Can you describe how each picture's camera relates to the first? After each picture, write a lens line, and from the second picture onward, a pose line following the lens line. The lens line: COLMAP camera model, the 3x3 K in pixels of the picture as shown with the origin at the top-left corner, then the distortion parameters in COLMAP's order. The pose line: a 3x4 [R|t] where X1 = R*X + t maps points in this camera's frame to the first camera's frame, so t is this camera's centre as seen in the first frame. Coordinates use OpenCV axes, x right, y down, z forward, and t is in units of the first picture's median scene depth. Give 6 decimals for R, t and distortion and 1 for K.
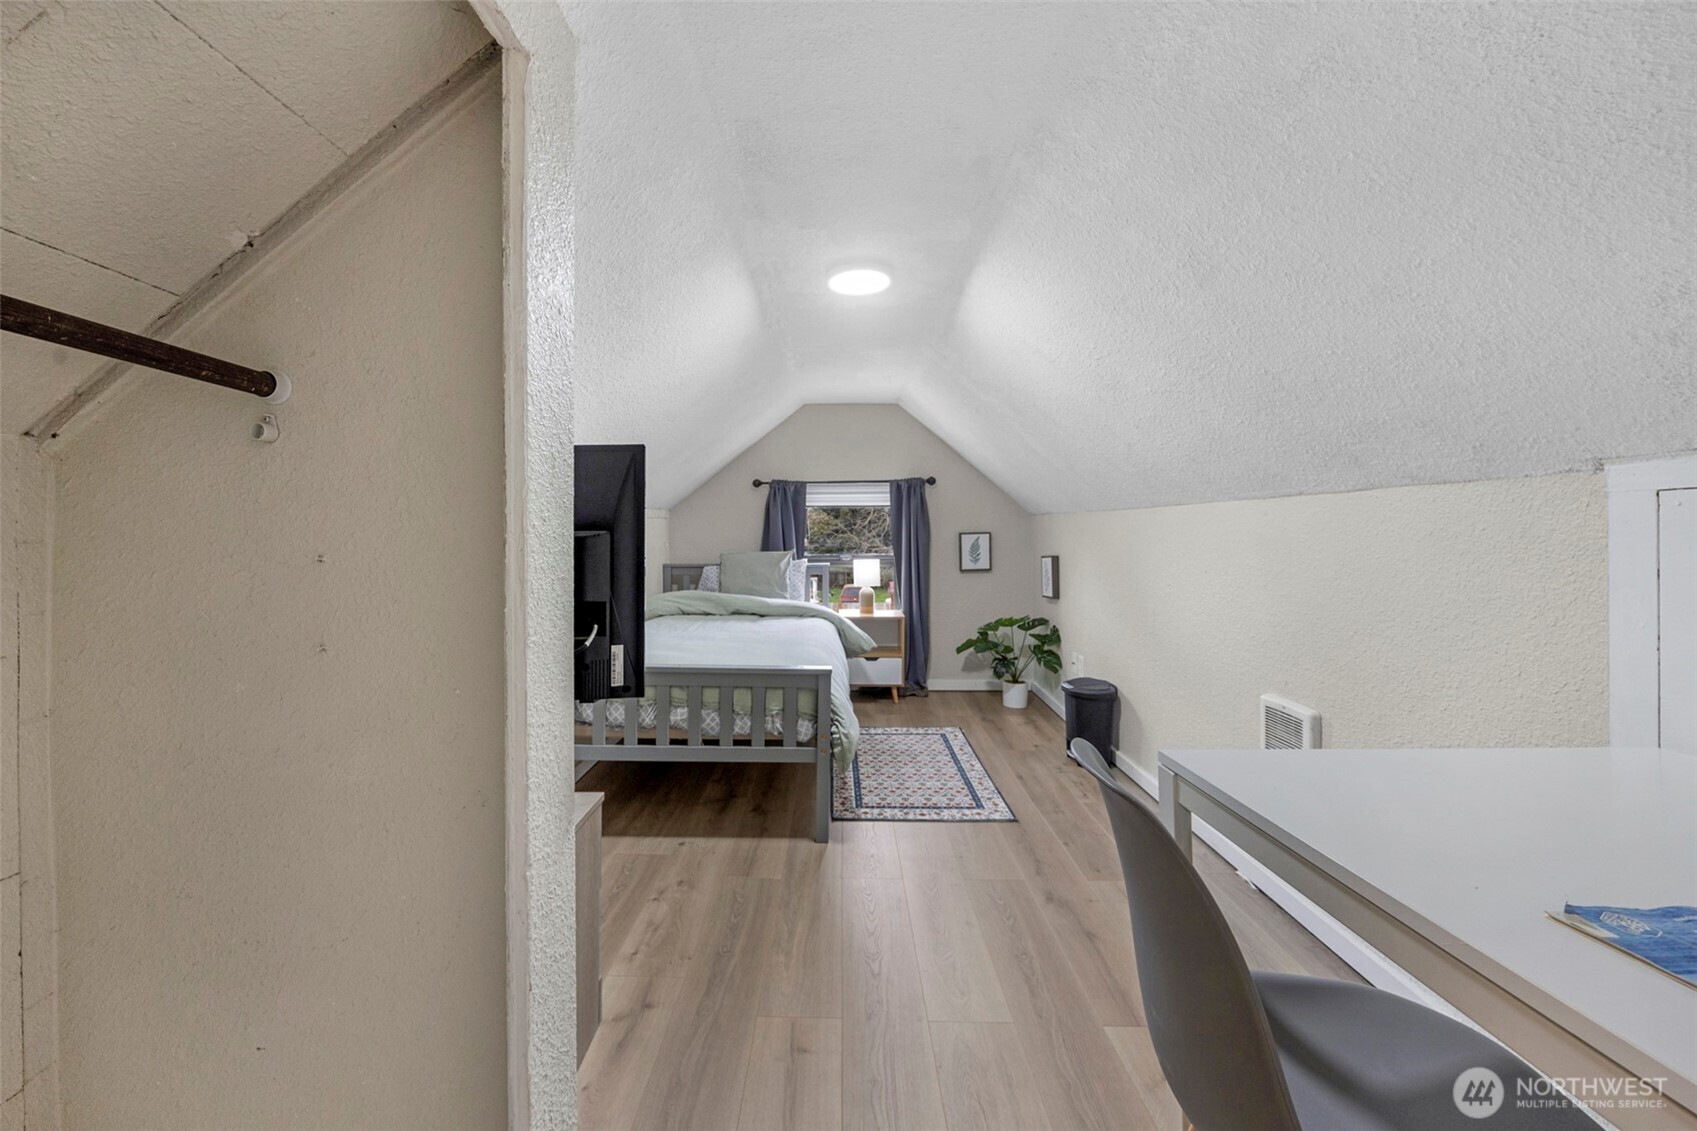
lens RADIAL K [[654.9, 0, 846.5], [0, 654.9, 566.0], [0, 0, 1]] dist [0.001163, 0.000071]
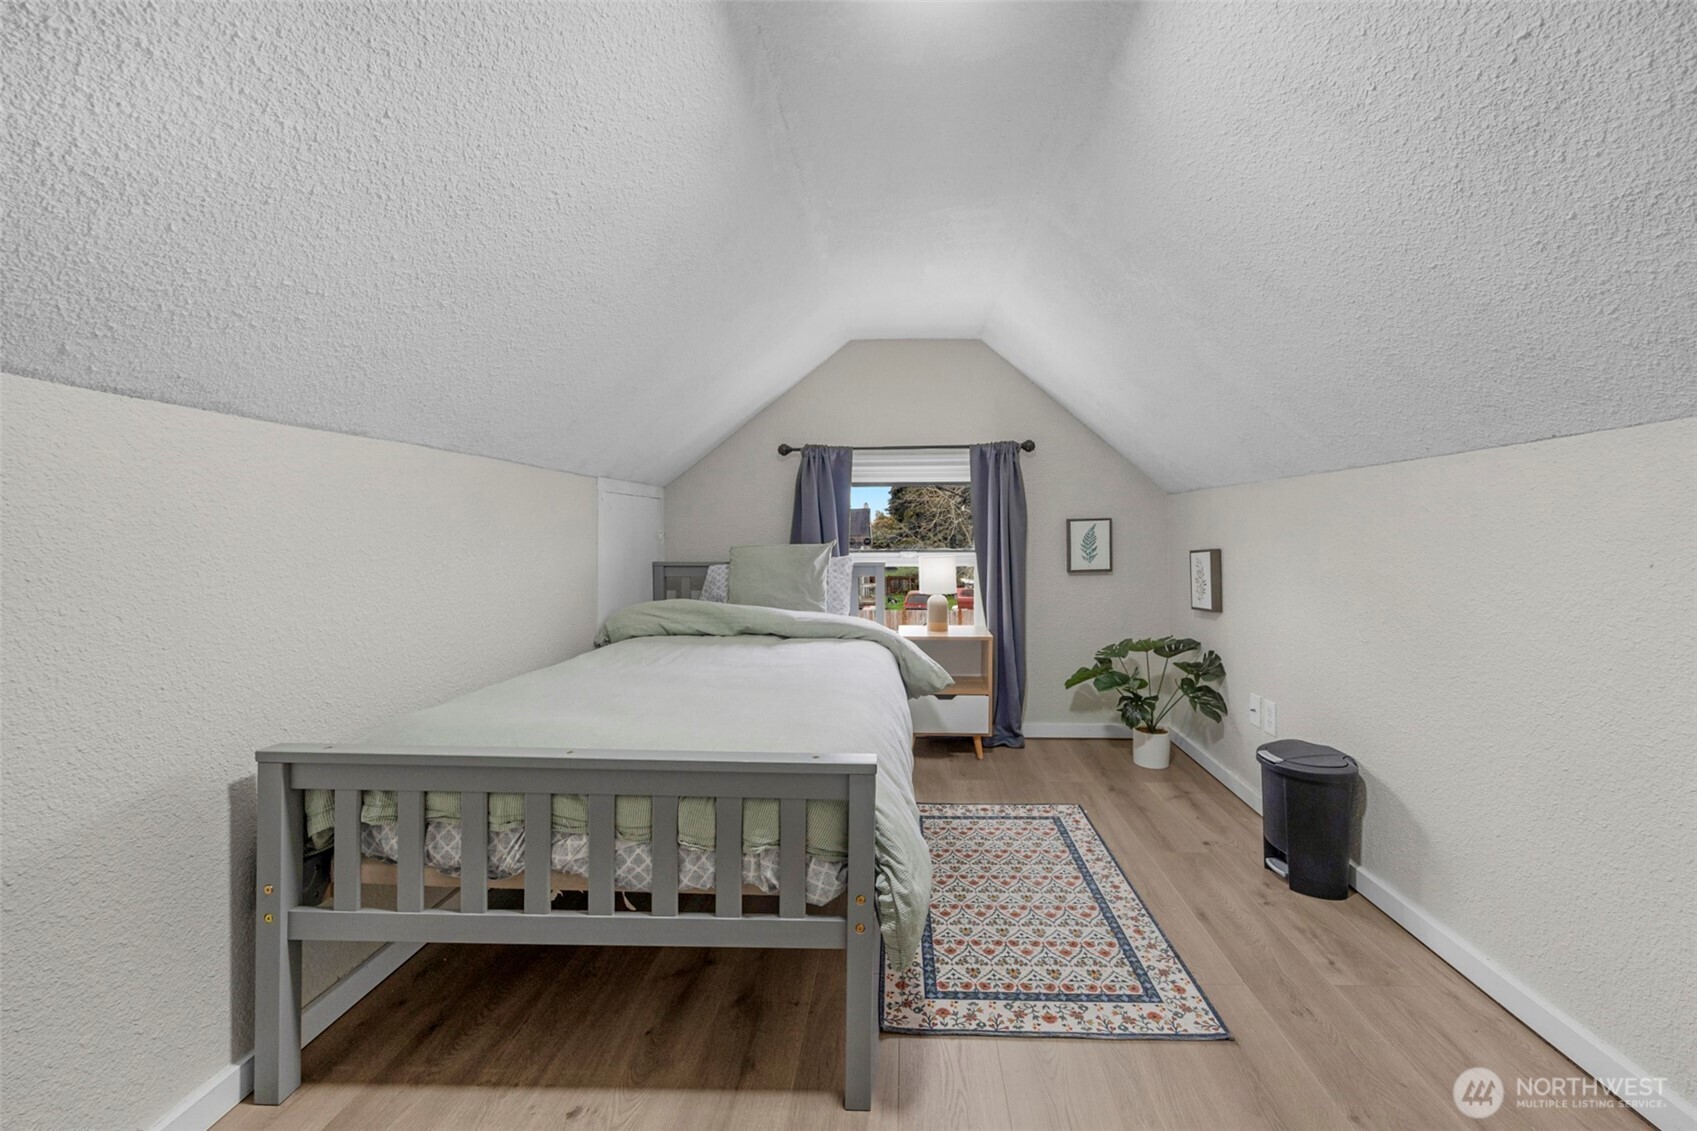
lens RADIAL K [[654.9, 0, 851.9], [0, 654.9, 566.2], [0, 0, 1]] dist [0.001163, 0.000071]
pose [[0.995905, -0.001536, -0.090390, 0.002491], [0.000704, 0.999957, -0.009238, 0.009178], [0.090400, 0.009136, 0.995864, 0.328229]]
